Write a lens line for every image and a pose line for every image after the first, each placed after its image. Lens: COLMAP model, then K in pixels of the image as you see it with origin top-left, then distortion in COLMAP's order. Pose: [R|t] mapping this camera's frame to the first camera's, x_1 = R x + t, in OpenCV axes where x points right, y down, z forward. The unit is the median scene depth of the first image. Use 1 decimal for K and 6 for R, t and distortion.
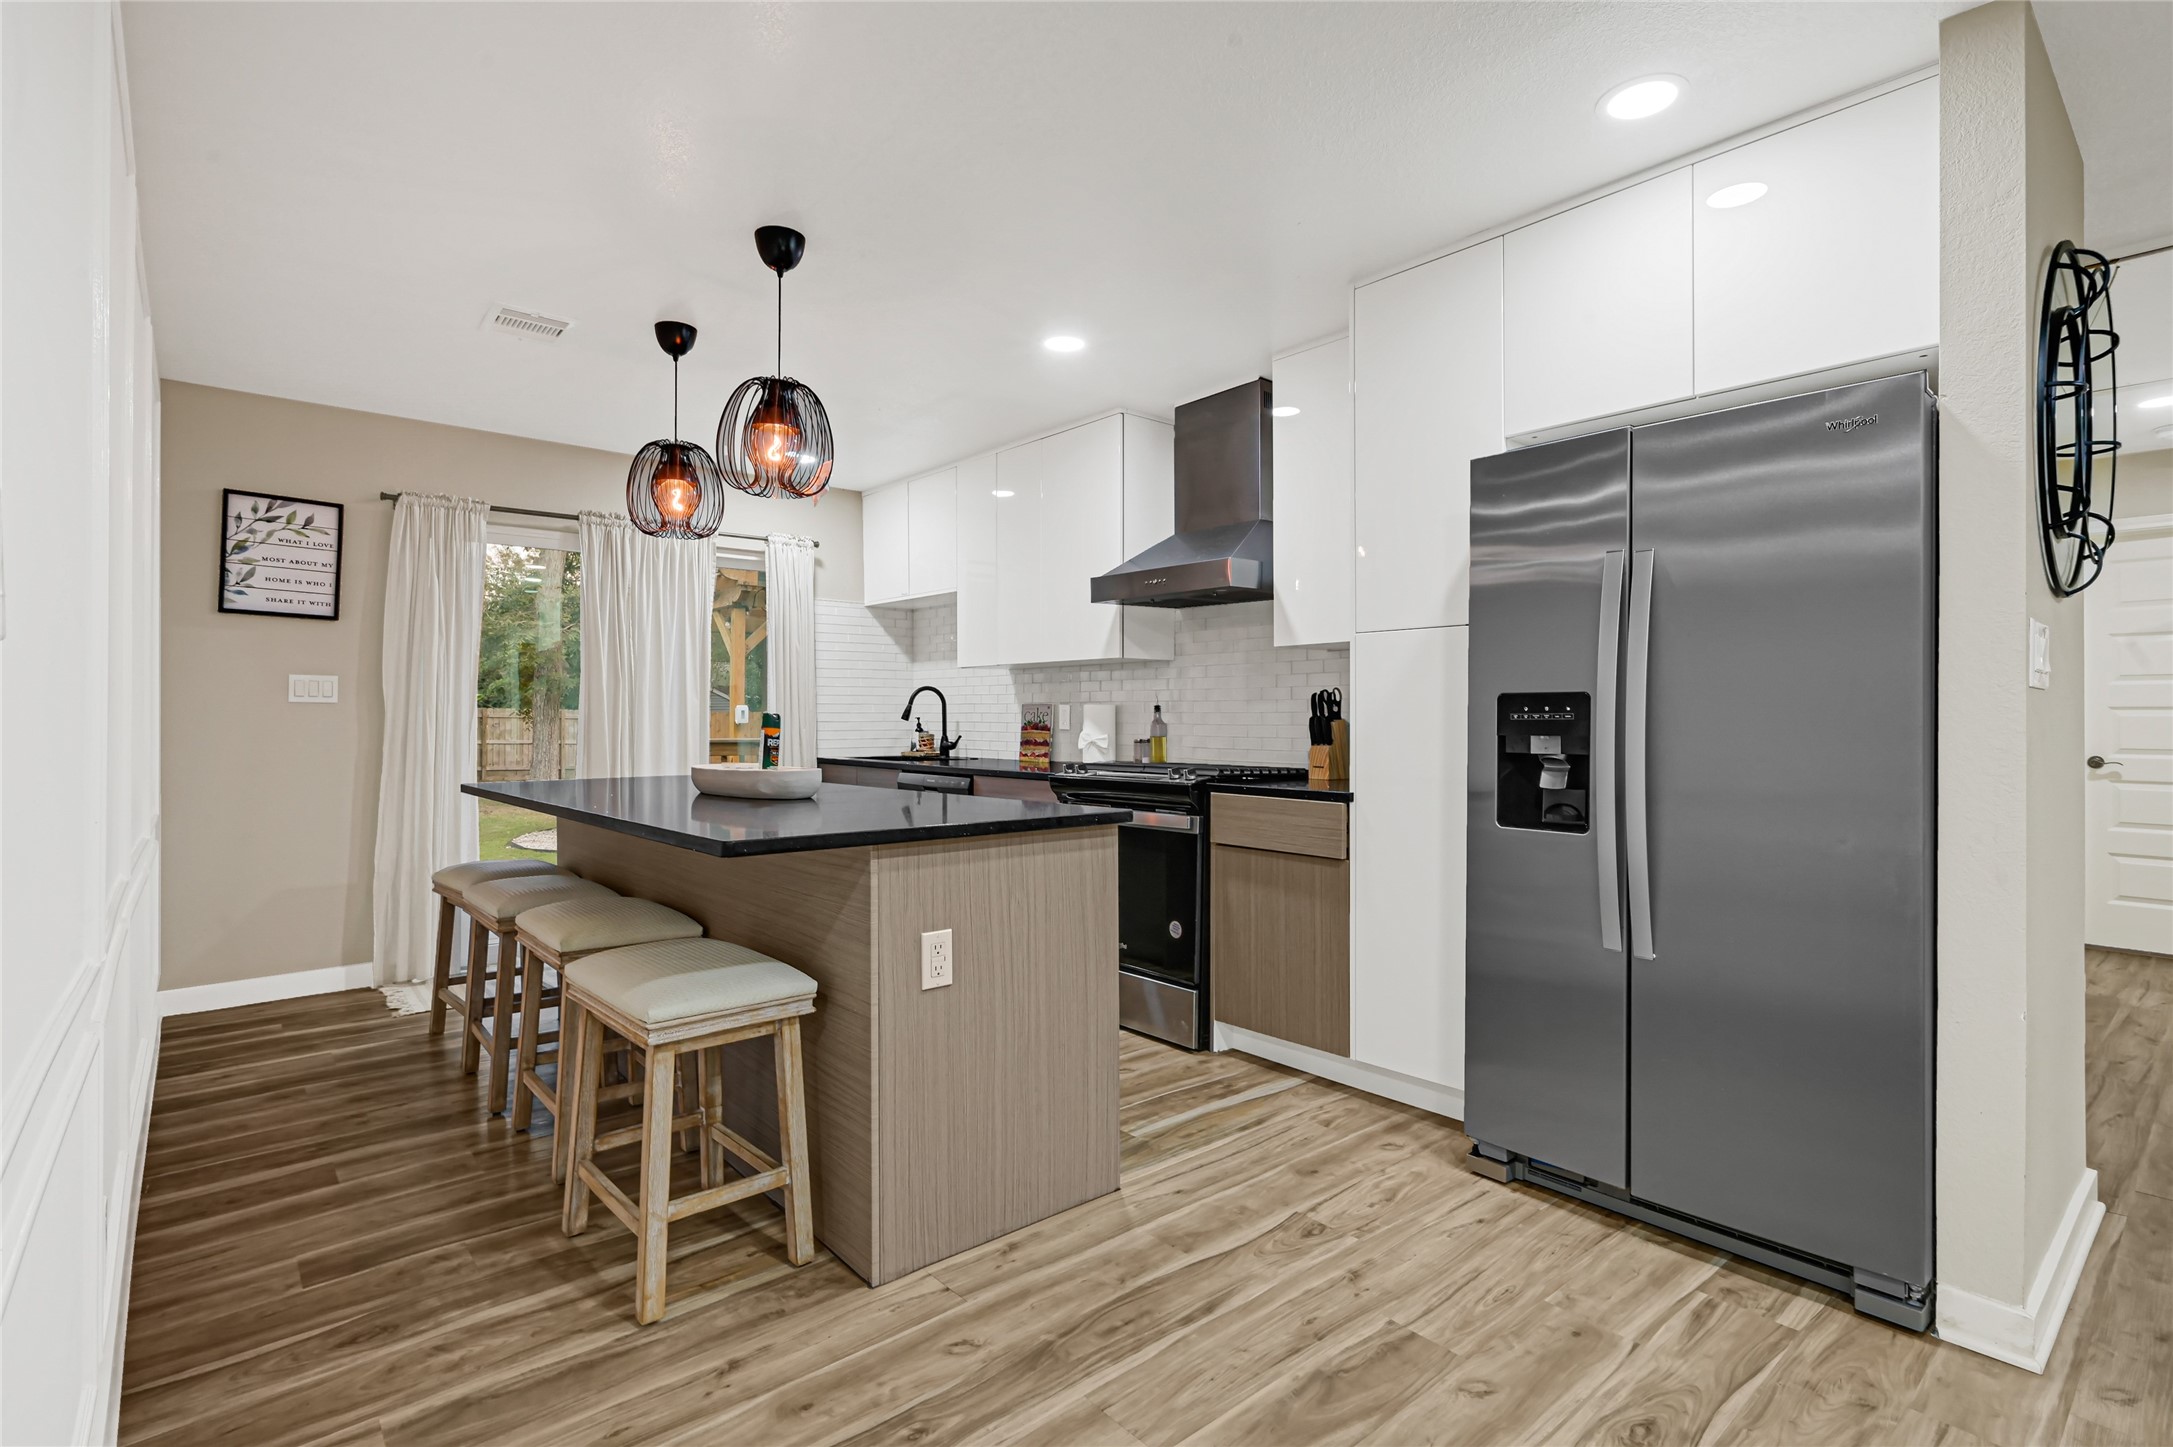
lens RADIAL K [[1024.4, 0, 1086.5], [0, 1024.4, 719.3], [0, 0, 1]] dist [-0.001302, 0.000022]
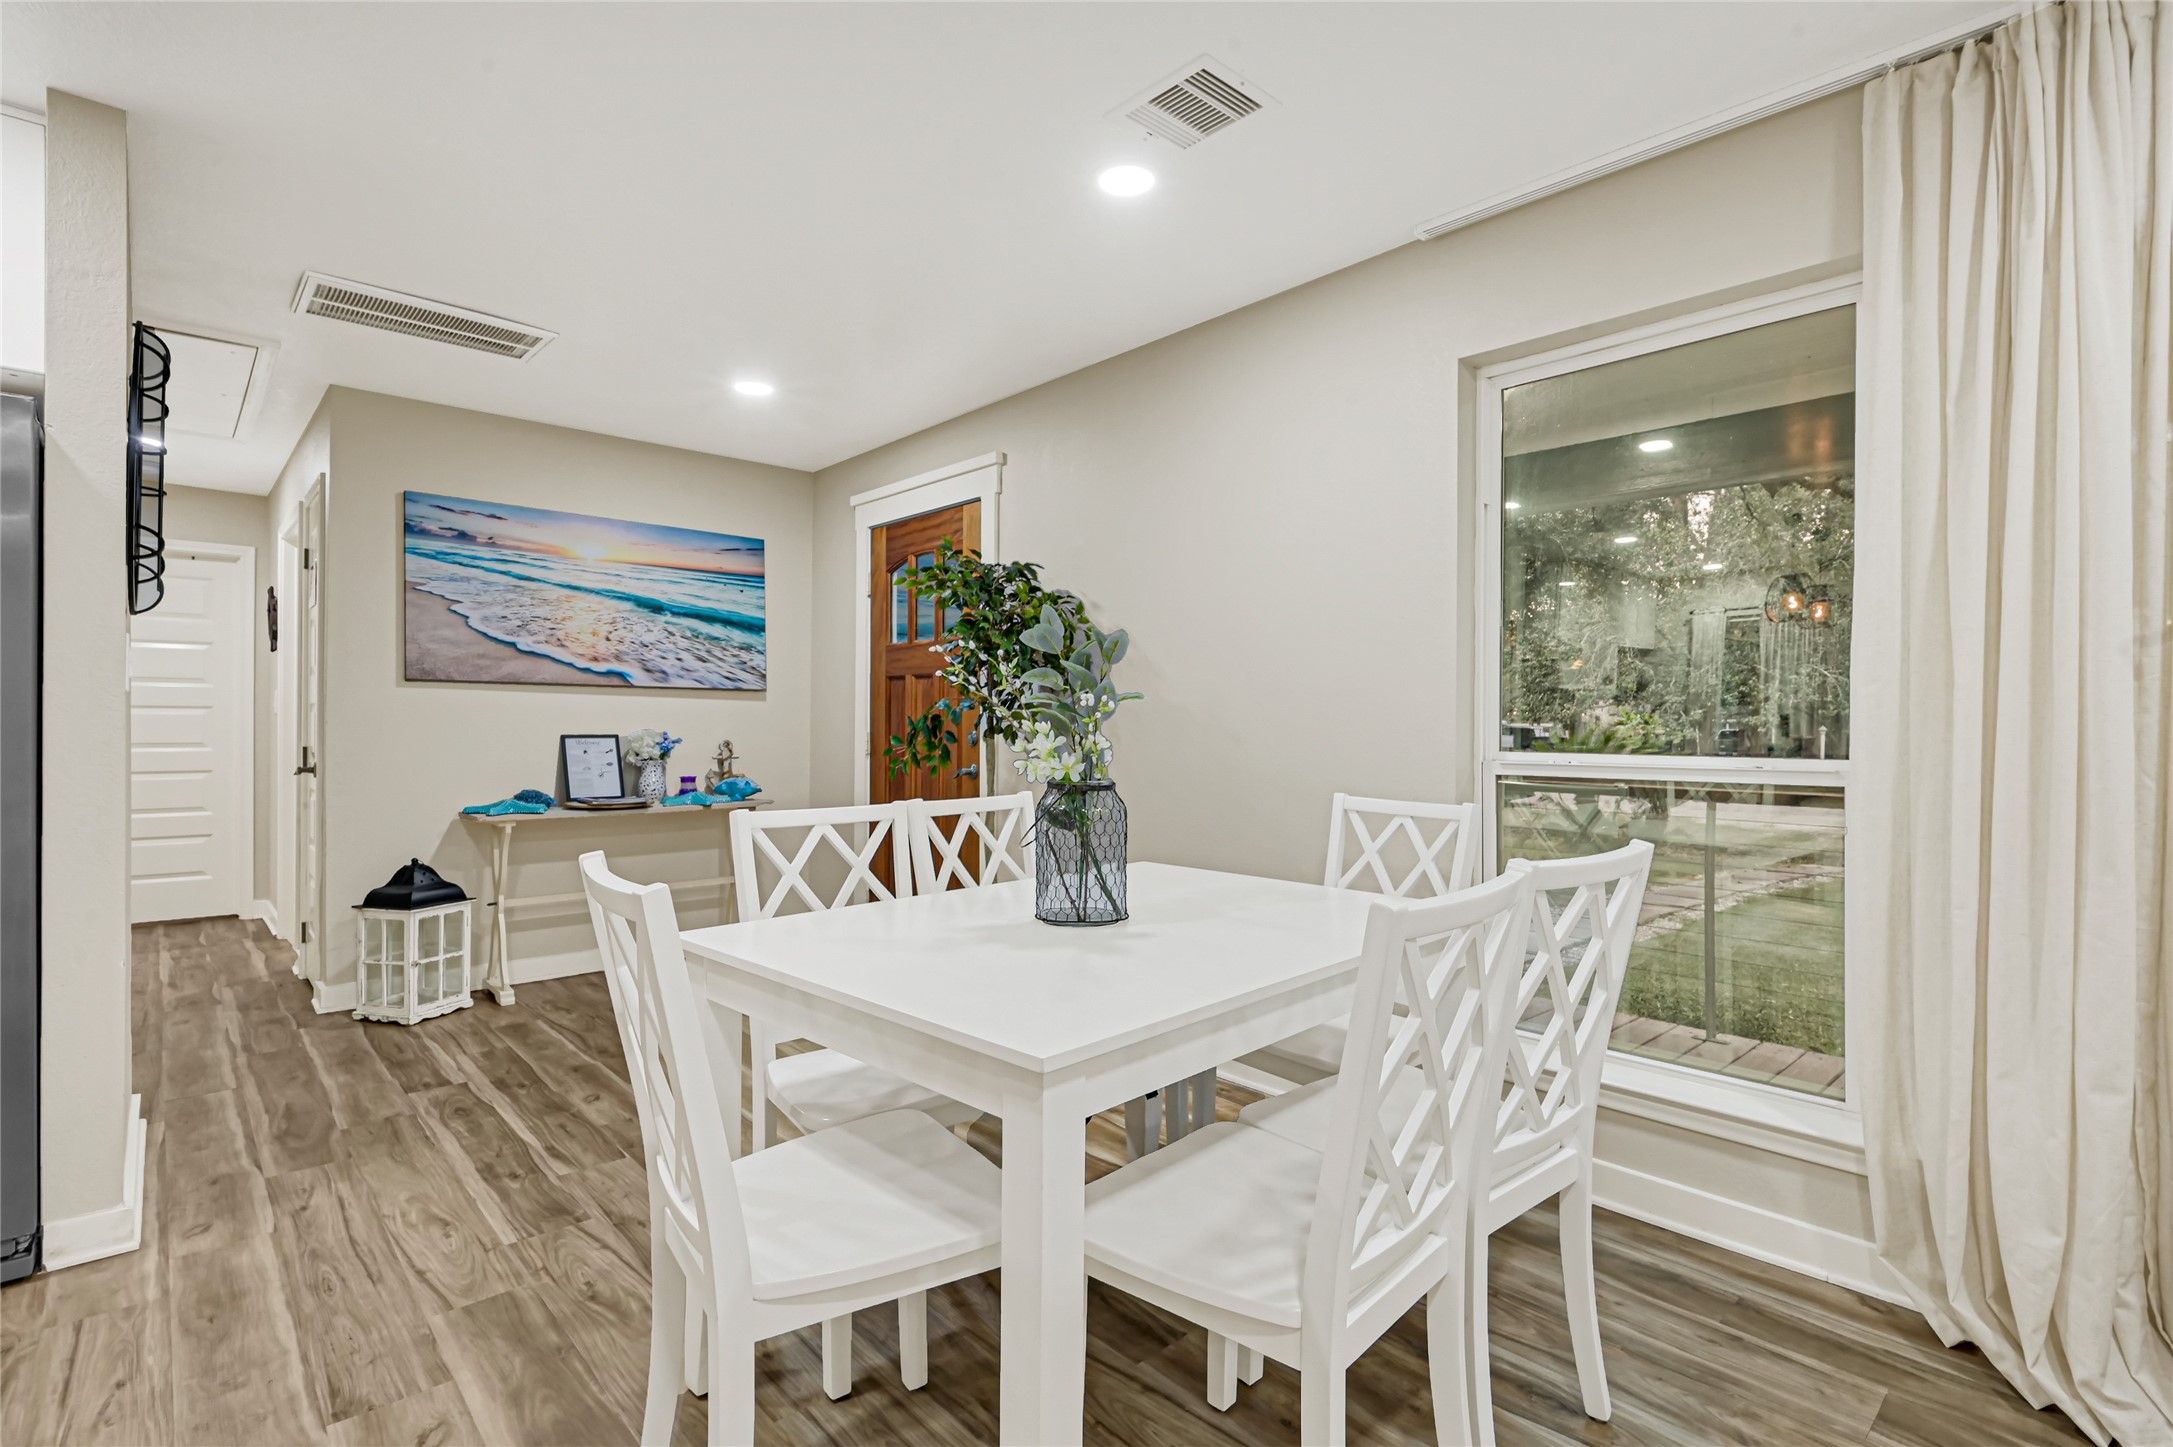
lens RADIAL K [[1024.4, 0, 1081.6], [0, 1024.4, 727.3], [0, 0, 1]] dist [-0.001302, 0.000022]
pose [[-0.016309, -0.003959, 0.999859, -0.290349], [-0.007110, 0.999967, 0.003844, 0.001018], [-0.999842, -0.007046, -0.016337, -0.100366]]
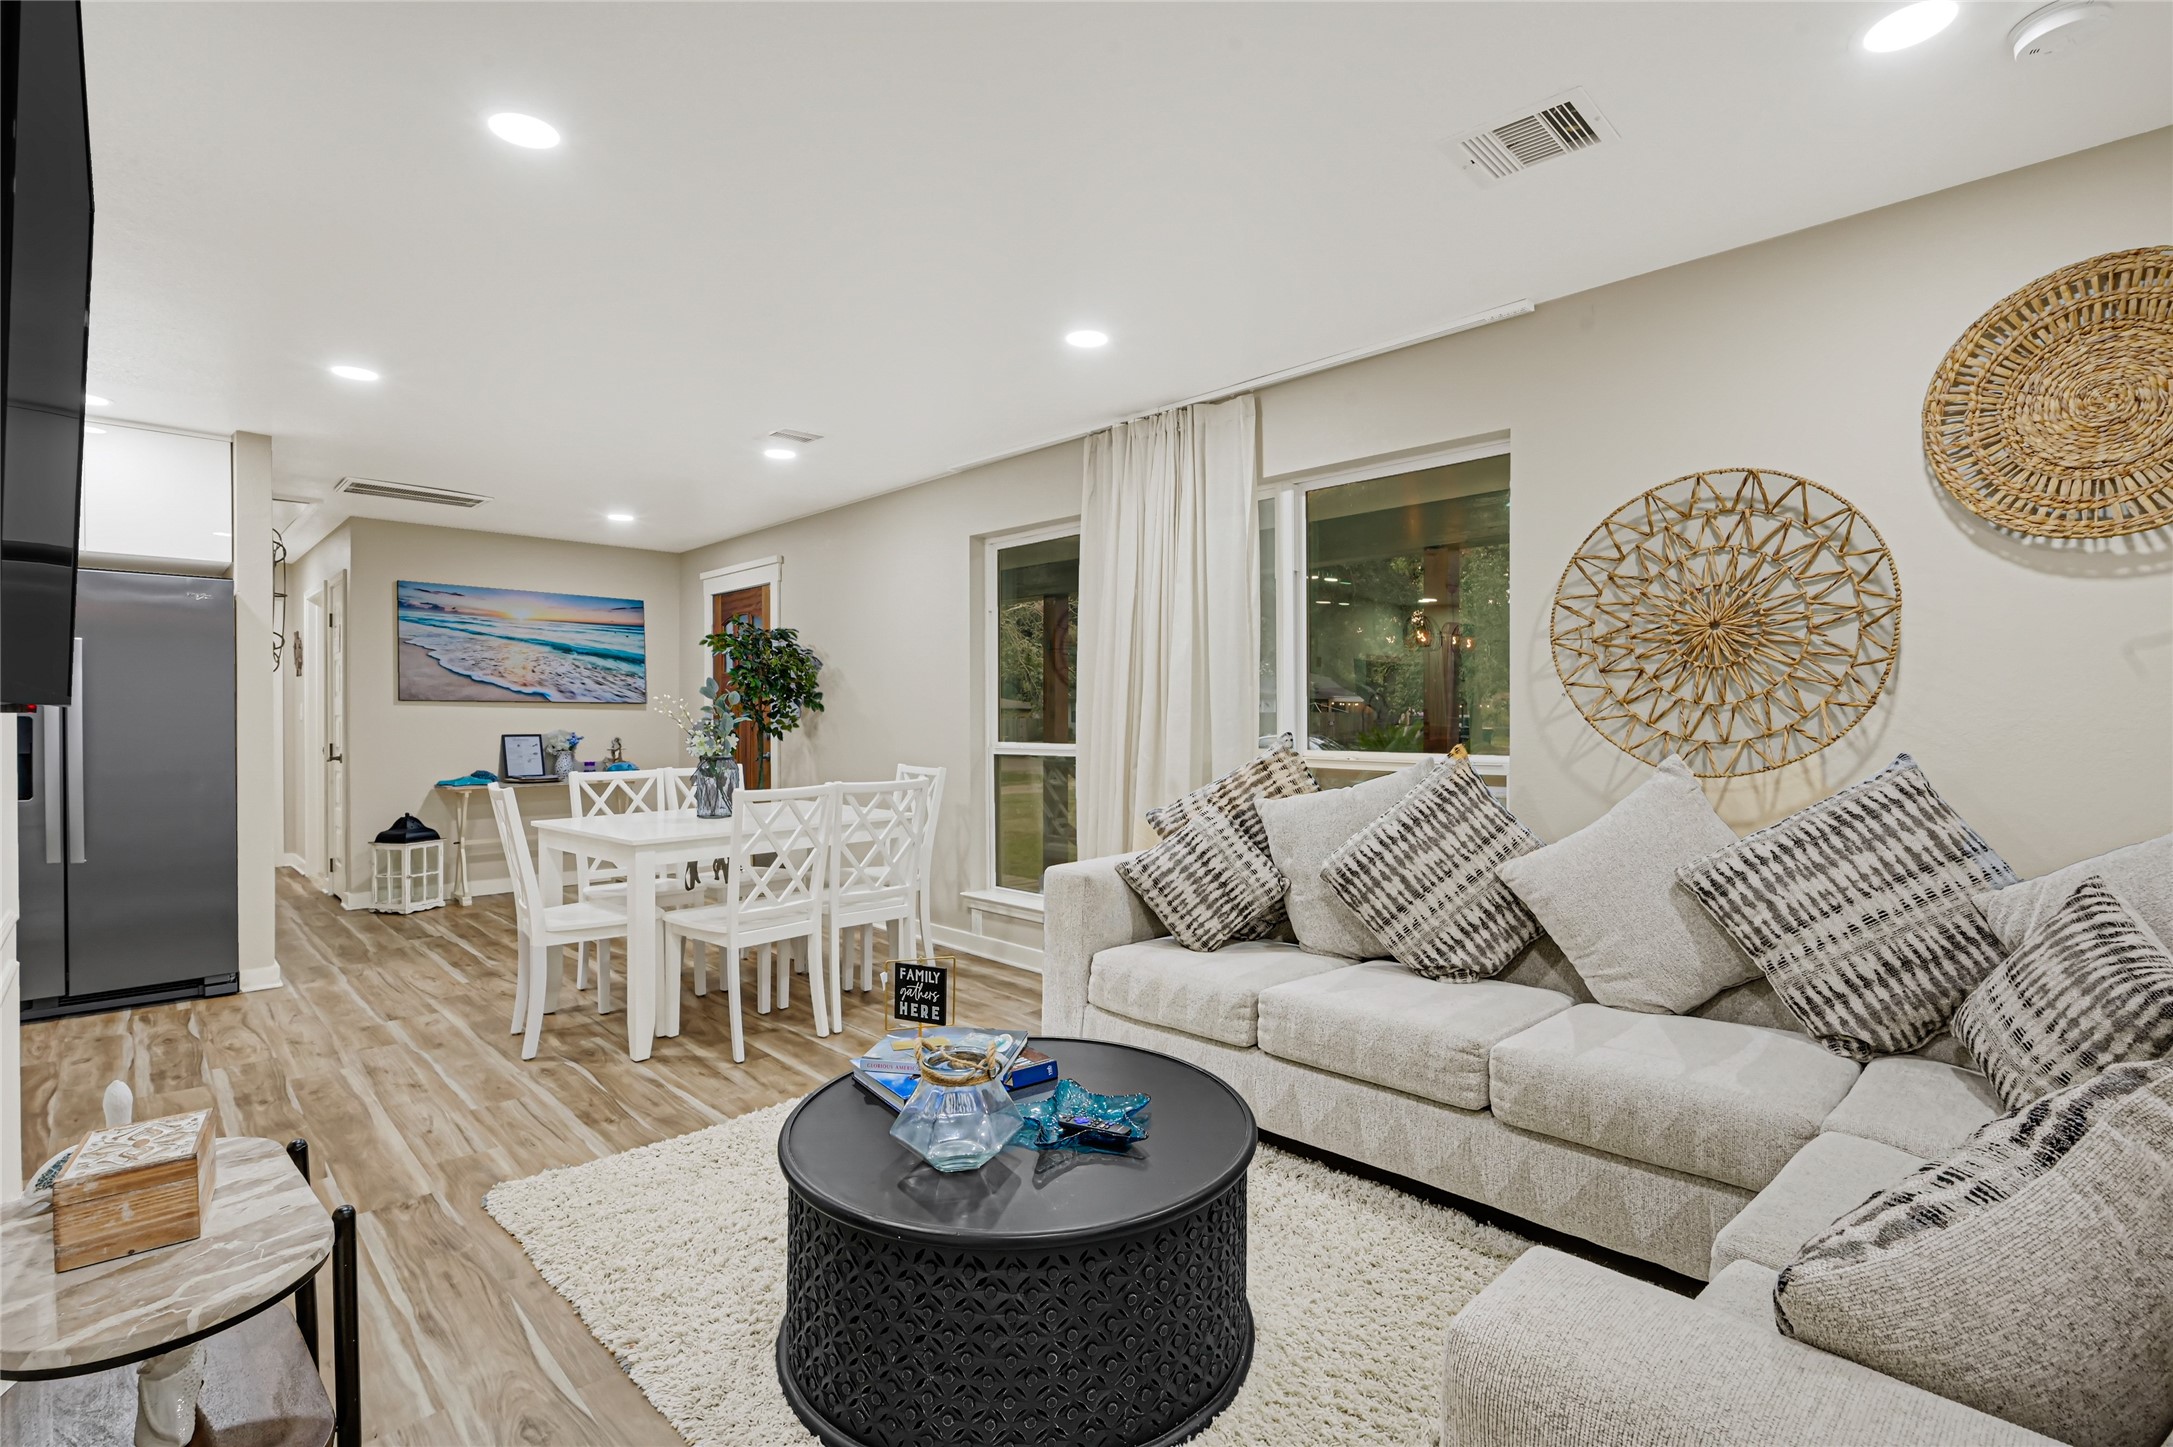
lens RADIAL K [[1024.4, 0, 1091.8], [0, 1024.4, 723.6], [0, 0, 1]] dist [-0.001302, 0.000022]
pose [[-0.047155, -0.008372, 0.998852, -1.099343], [-0.001282, 0.999965, 0.008321, -0.021395], [-0.998887, -0.000888, -0.047165, -0.555825]]
